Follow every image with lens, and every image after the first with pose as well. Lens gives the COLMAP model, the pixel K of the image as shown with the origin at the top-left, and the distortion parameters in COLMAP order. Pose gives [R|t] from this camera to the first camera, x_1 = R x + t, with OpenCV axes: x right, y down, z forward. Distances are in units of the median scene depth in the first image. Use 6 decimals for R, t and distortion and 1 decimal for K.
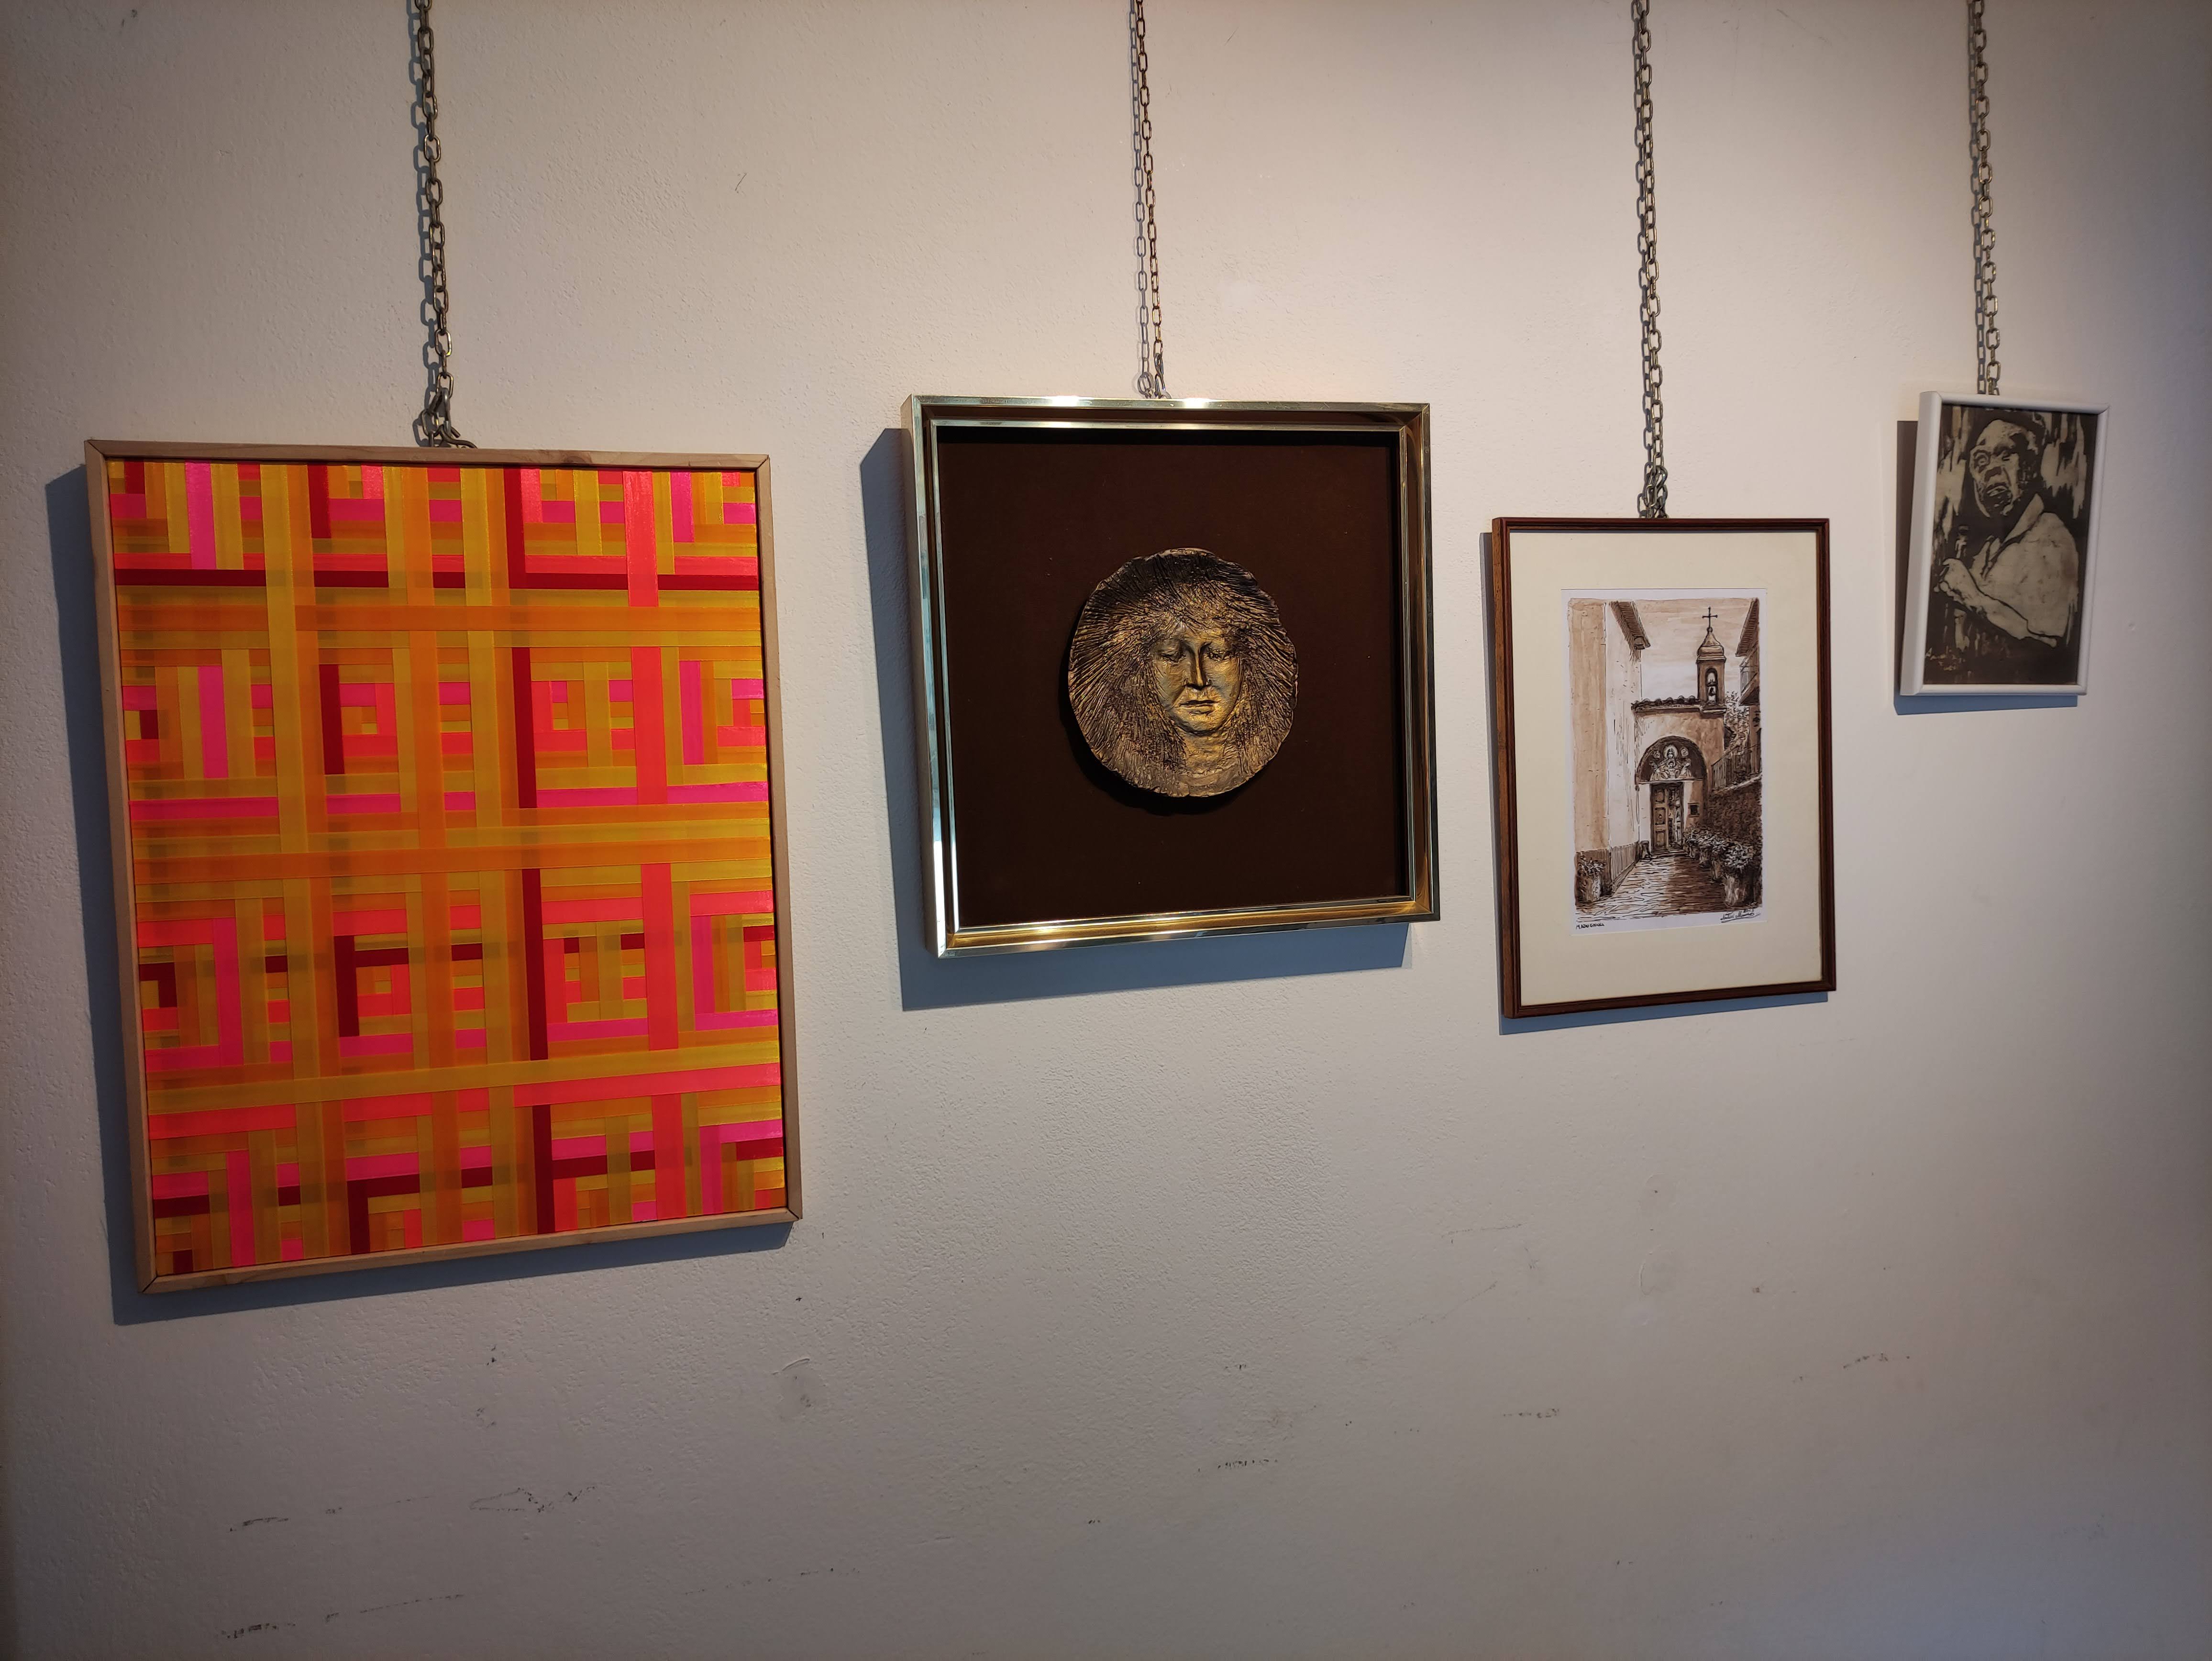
lens RADIAL K [[1599.2, 0, 1092.5], [0, 1599.2, 835.2], [0, 0, 1]] dist [0.062547, -0.072577]
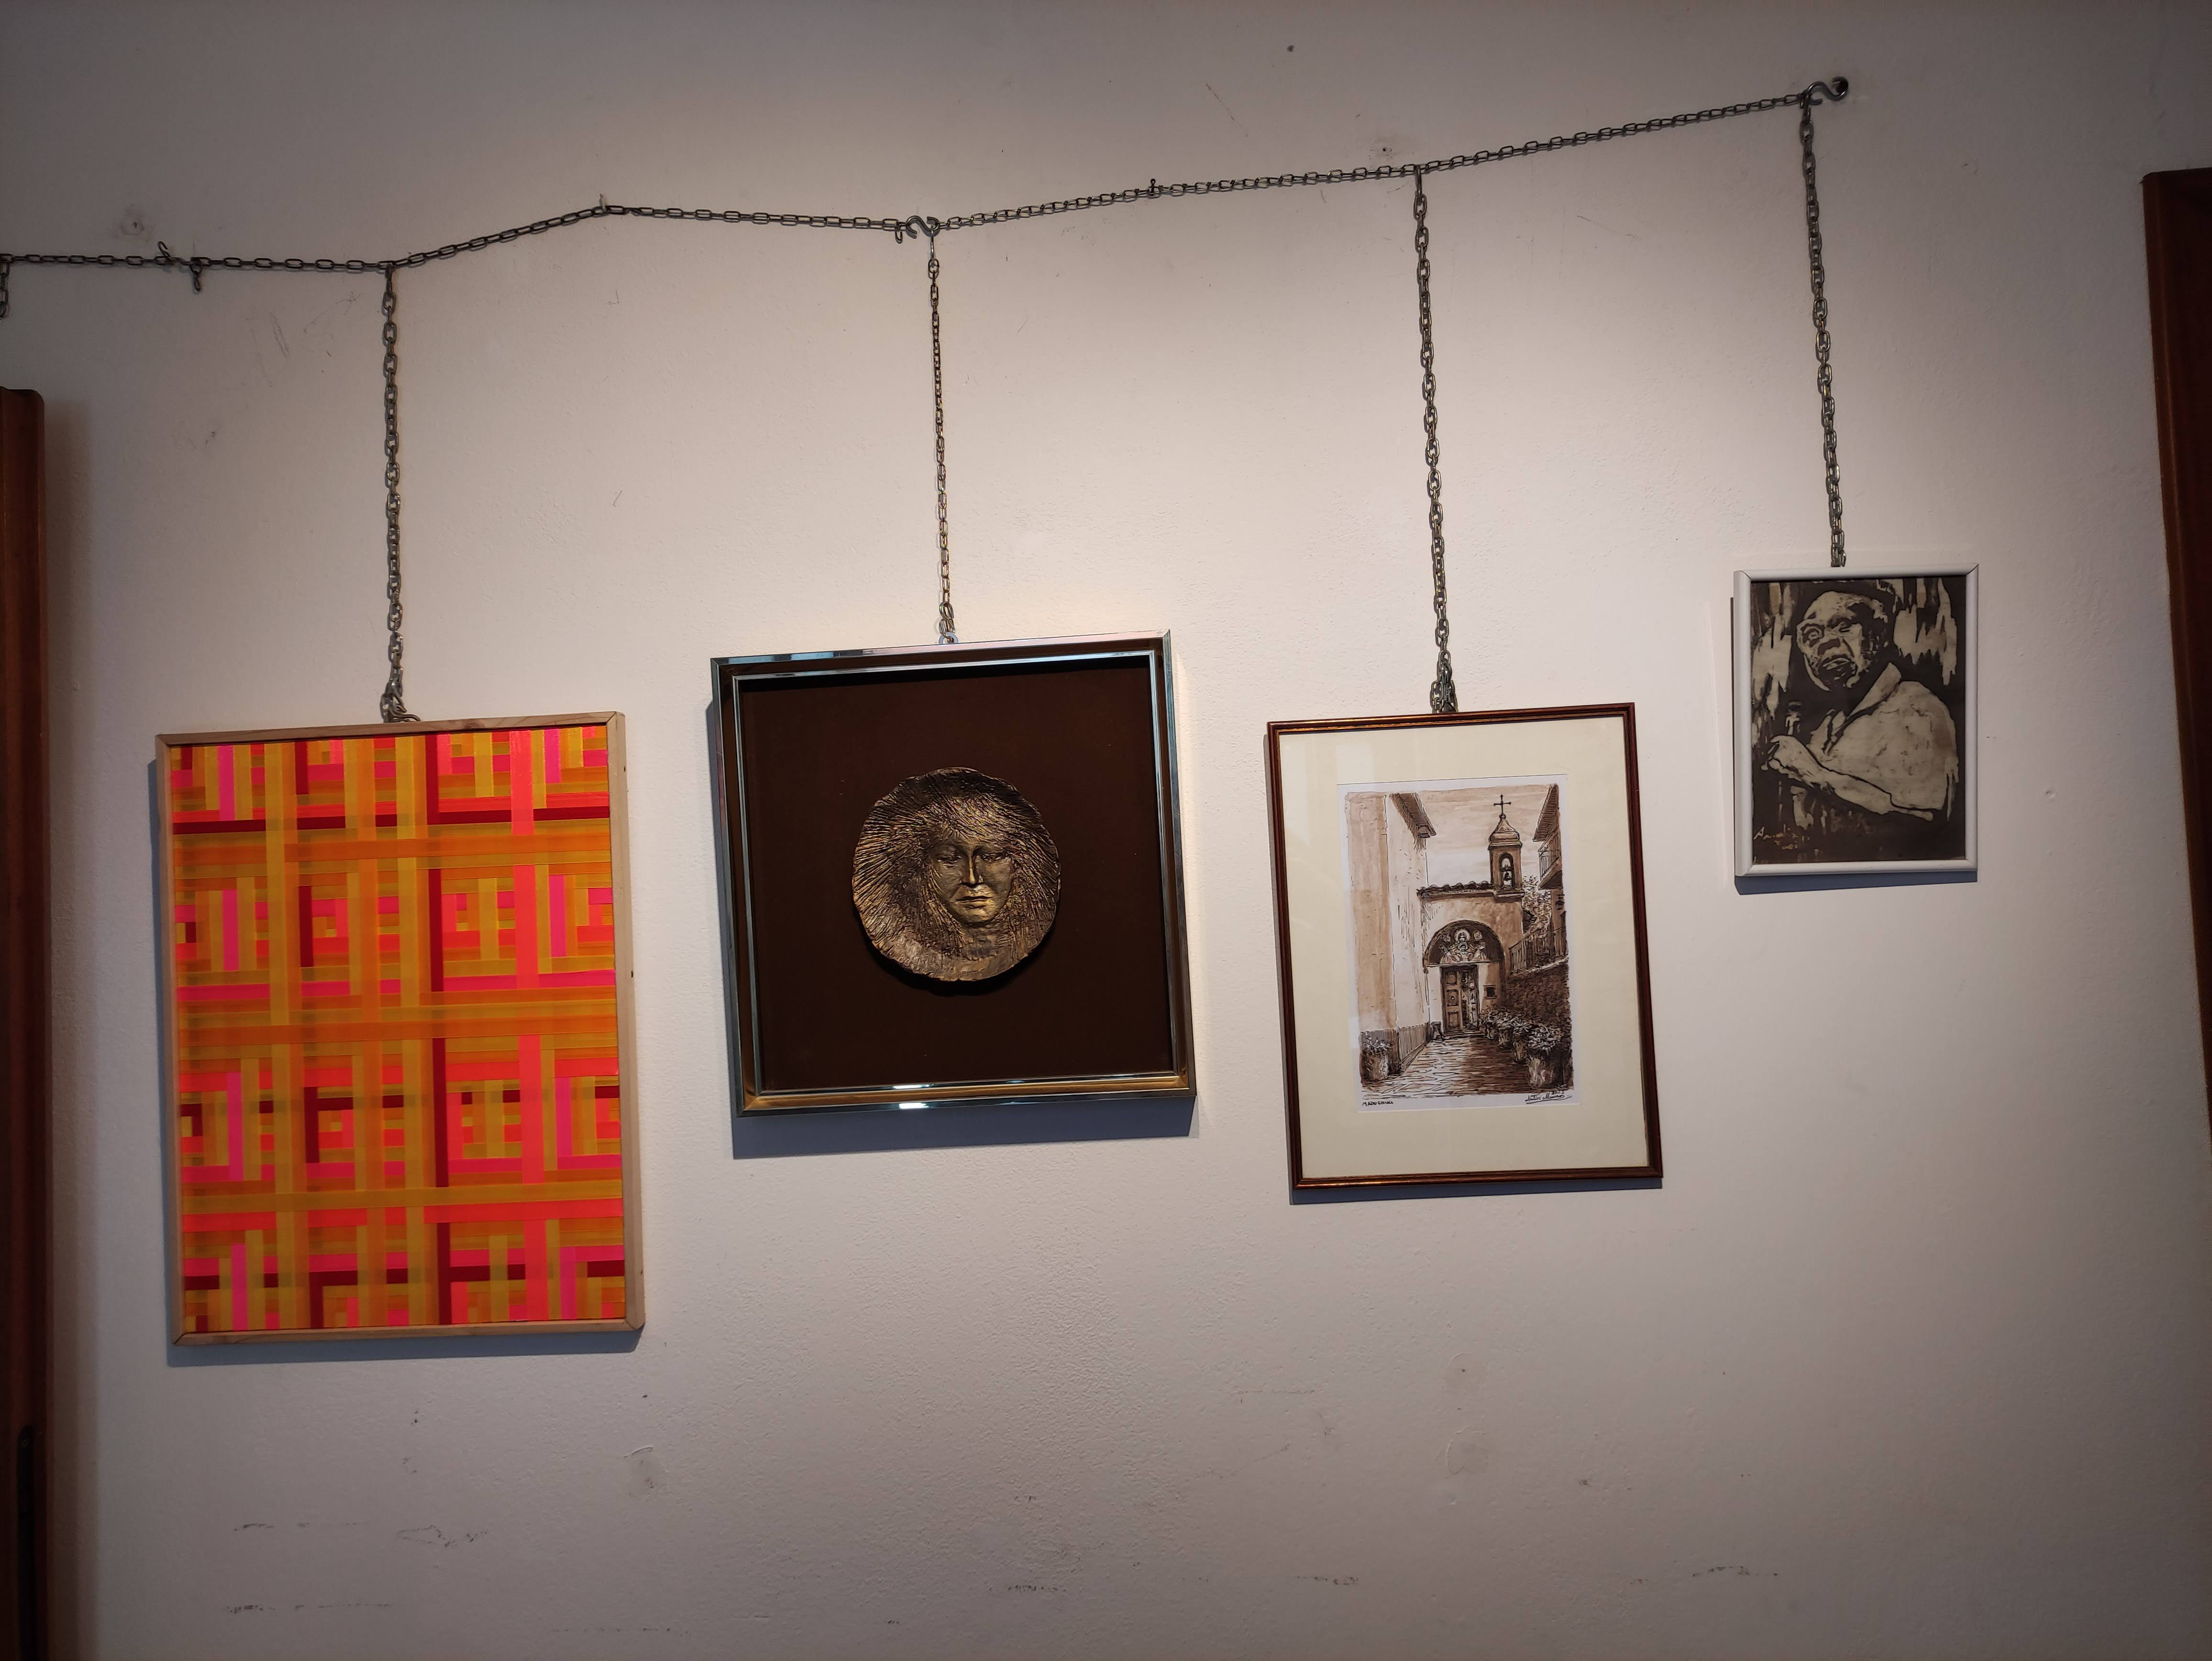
lens RADIAL K [[1599.2, 0, 1092.5], [0, 1599.2, 835.2], [0, 0, 1]] dist [0.062547, -0.072577]
pose [[0.943088, -0.018731, -0.332015, 0.561577], [-0.002404, 0.998002, -0.063131, -0.059252], [0.332534, 0.060336, 0.941159, -0.059718]]
